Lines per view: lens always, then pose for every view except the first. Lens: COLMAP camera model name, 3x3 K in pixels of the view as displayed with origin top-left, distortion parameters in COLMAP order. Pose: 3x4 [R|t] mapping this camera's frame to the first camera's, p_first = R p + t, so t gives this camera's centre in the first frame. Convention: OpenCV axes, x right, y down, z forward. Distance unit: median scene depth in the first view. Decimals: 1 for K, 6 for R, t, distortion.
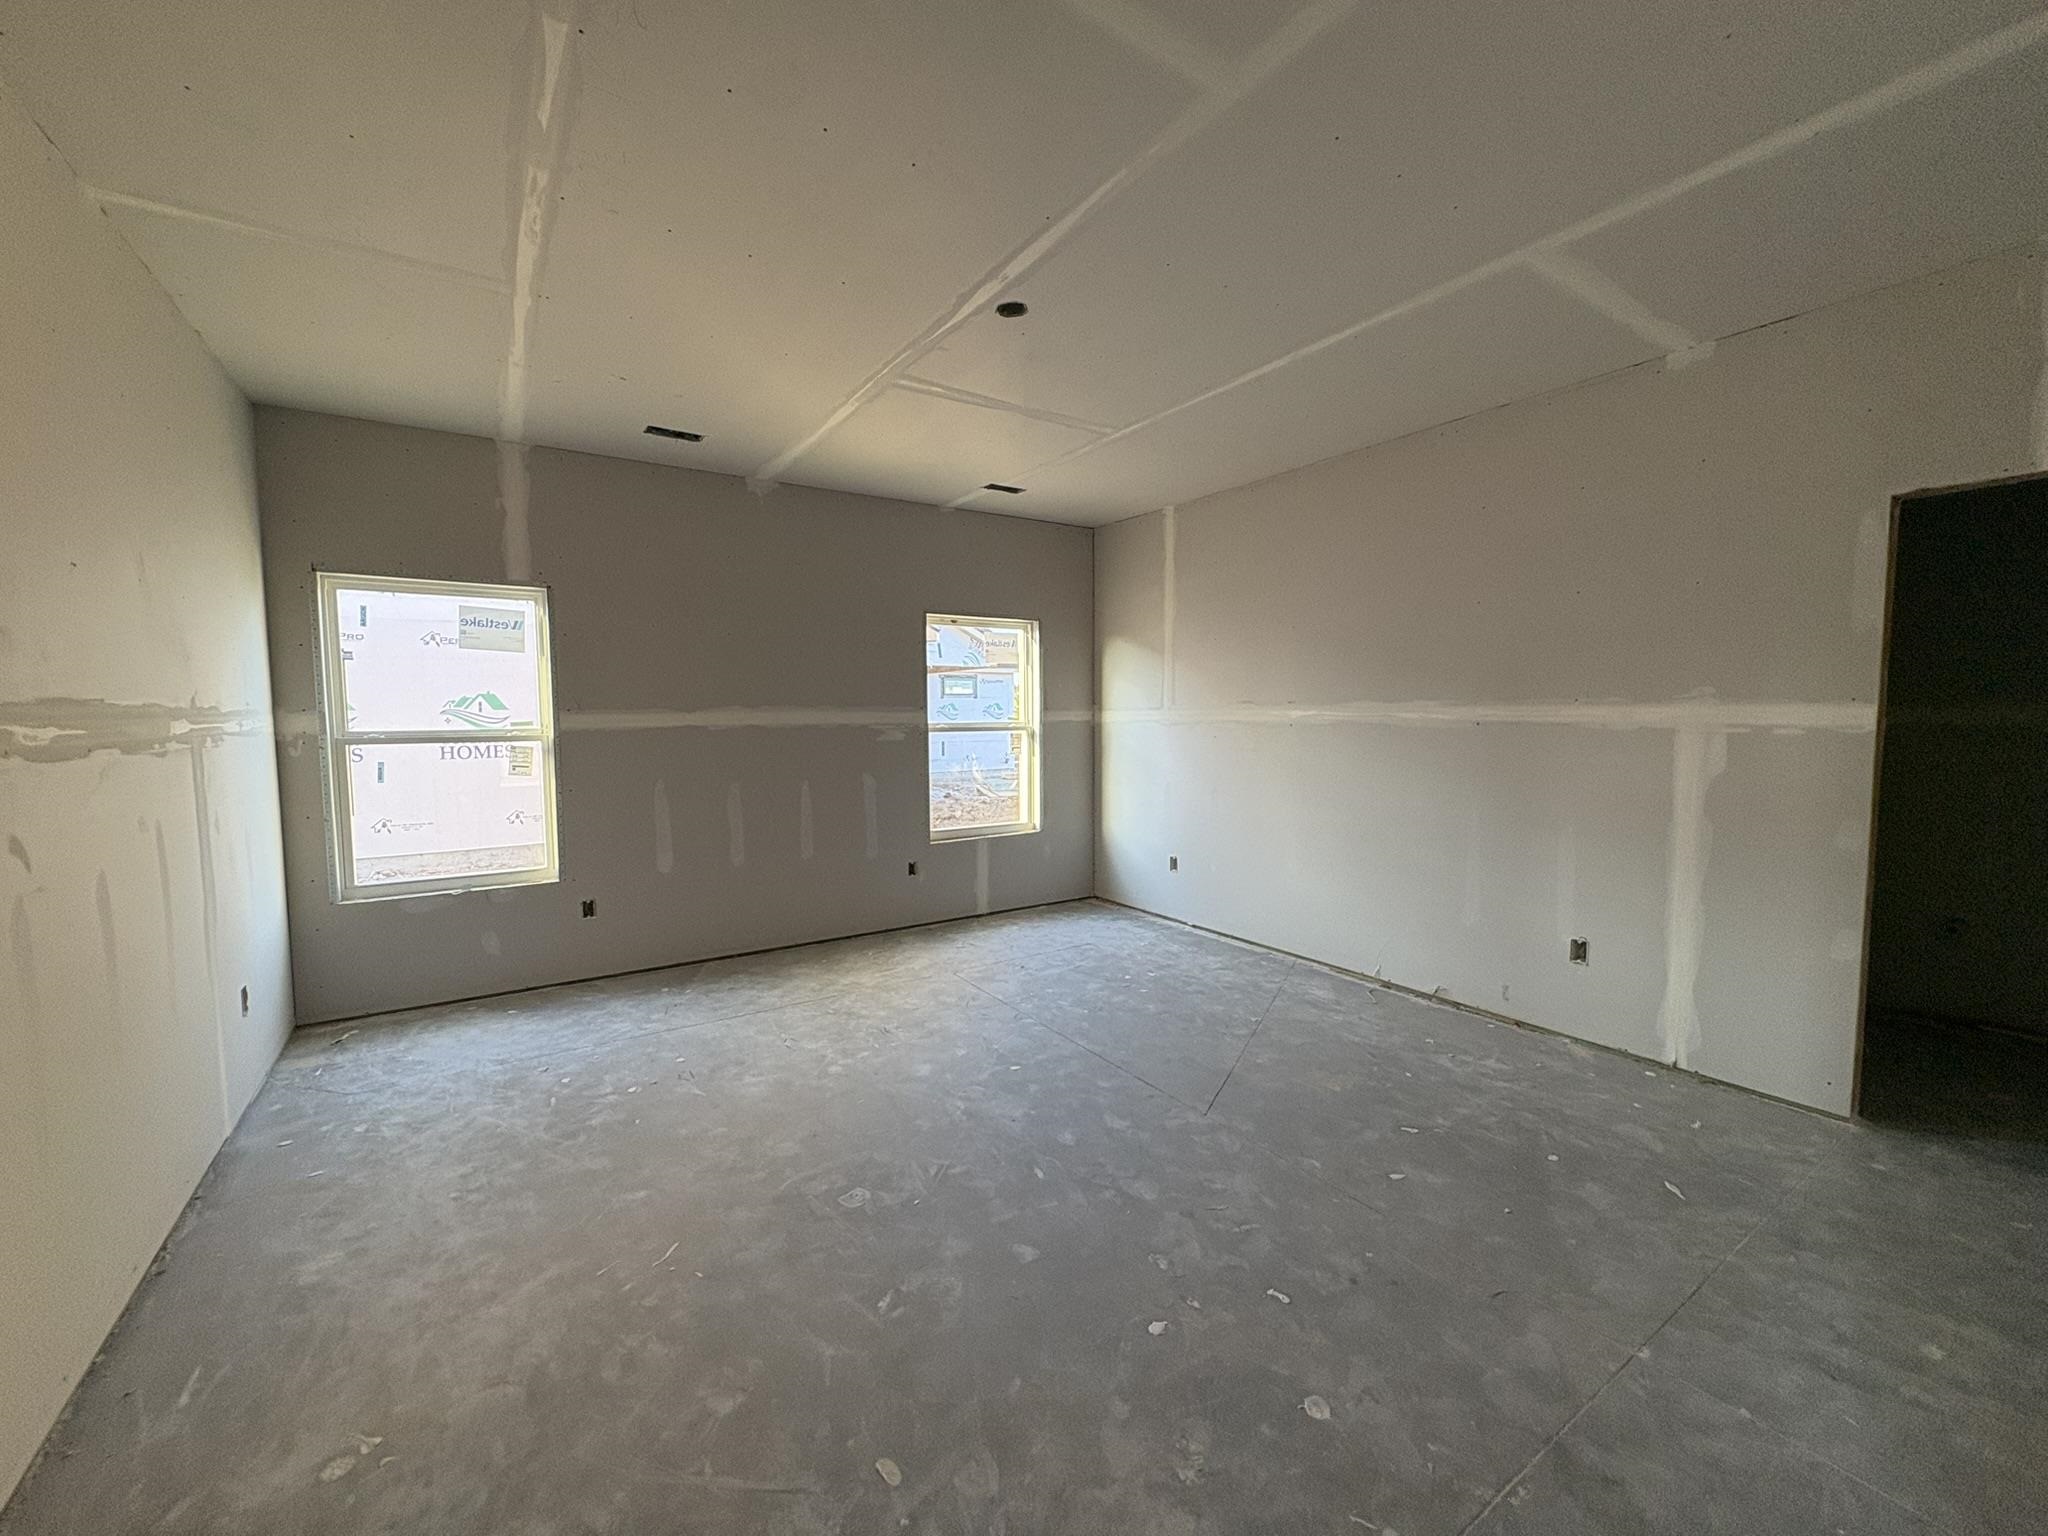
lens RADIAL K [[818.1, 0, 1024.0], [0, 818.1, 768.0], [0, 0, 1]] dist [0.000440, 0.000109]
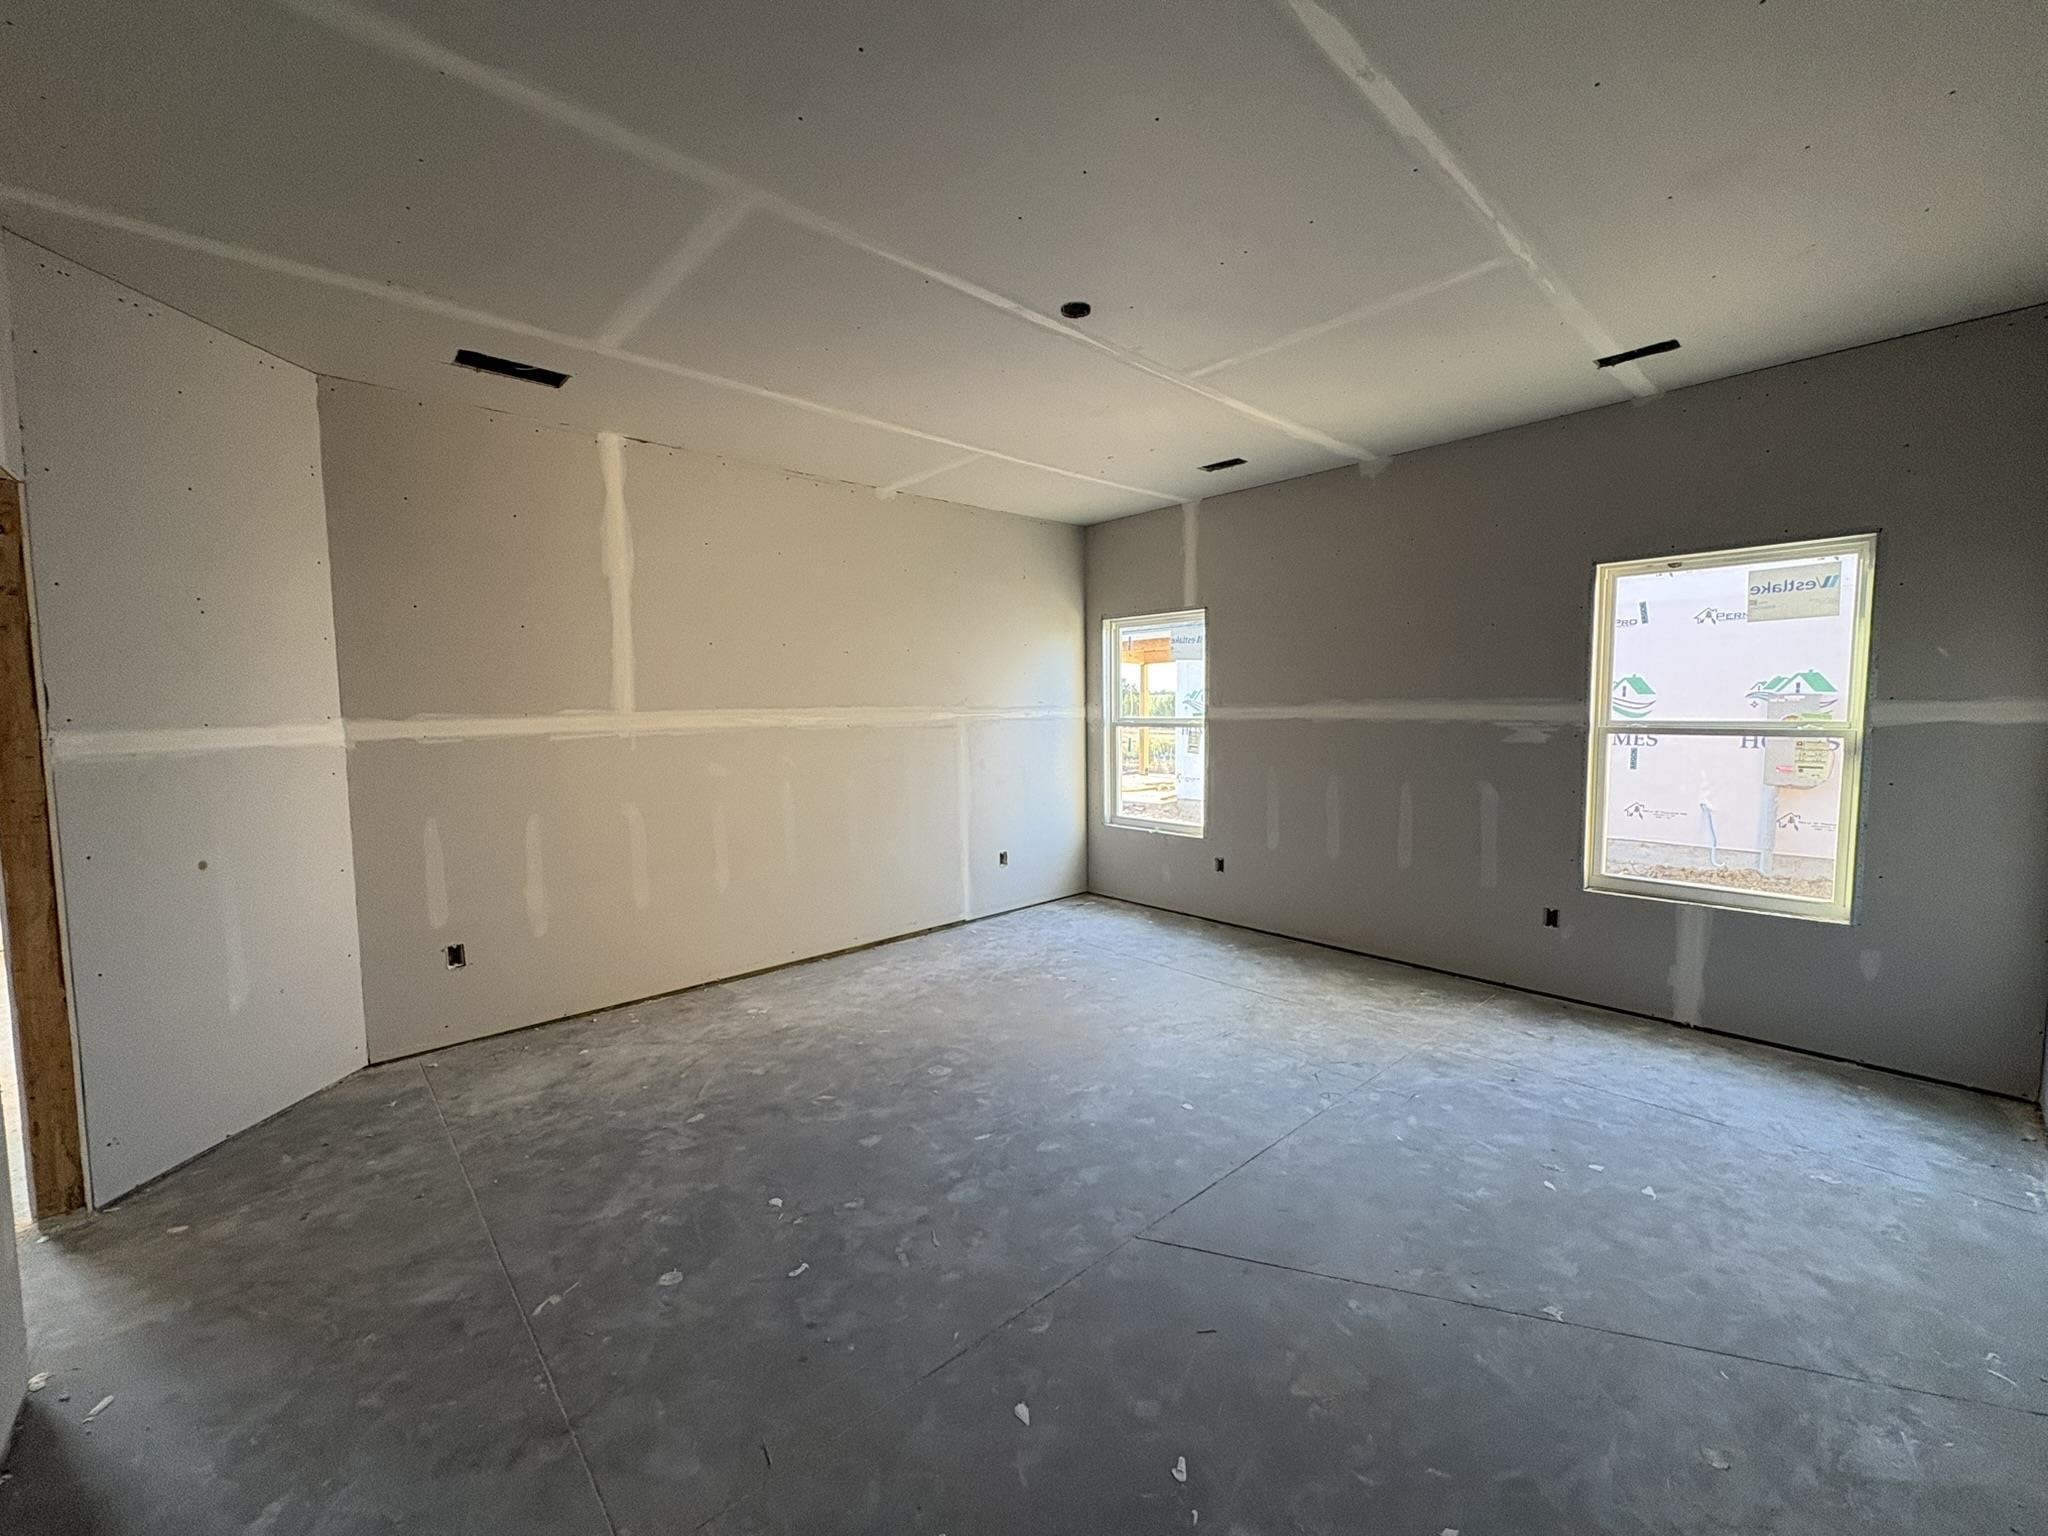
lens RADIAL K [[818.2, 0, 1024.0], [0, 818.2, 768.0], [0, 0, 1]] dist [0.001626, 0.000163]
pose [[0.154048, 0.080934, -0.984743, 0.644248], [-0.056872, 0.995714, 0.072939, -0.048434], [0.986425, 0.044768, 0.157991, 0.518638]]
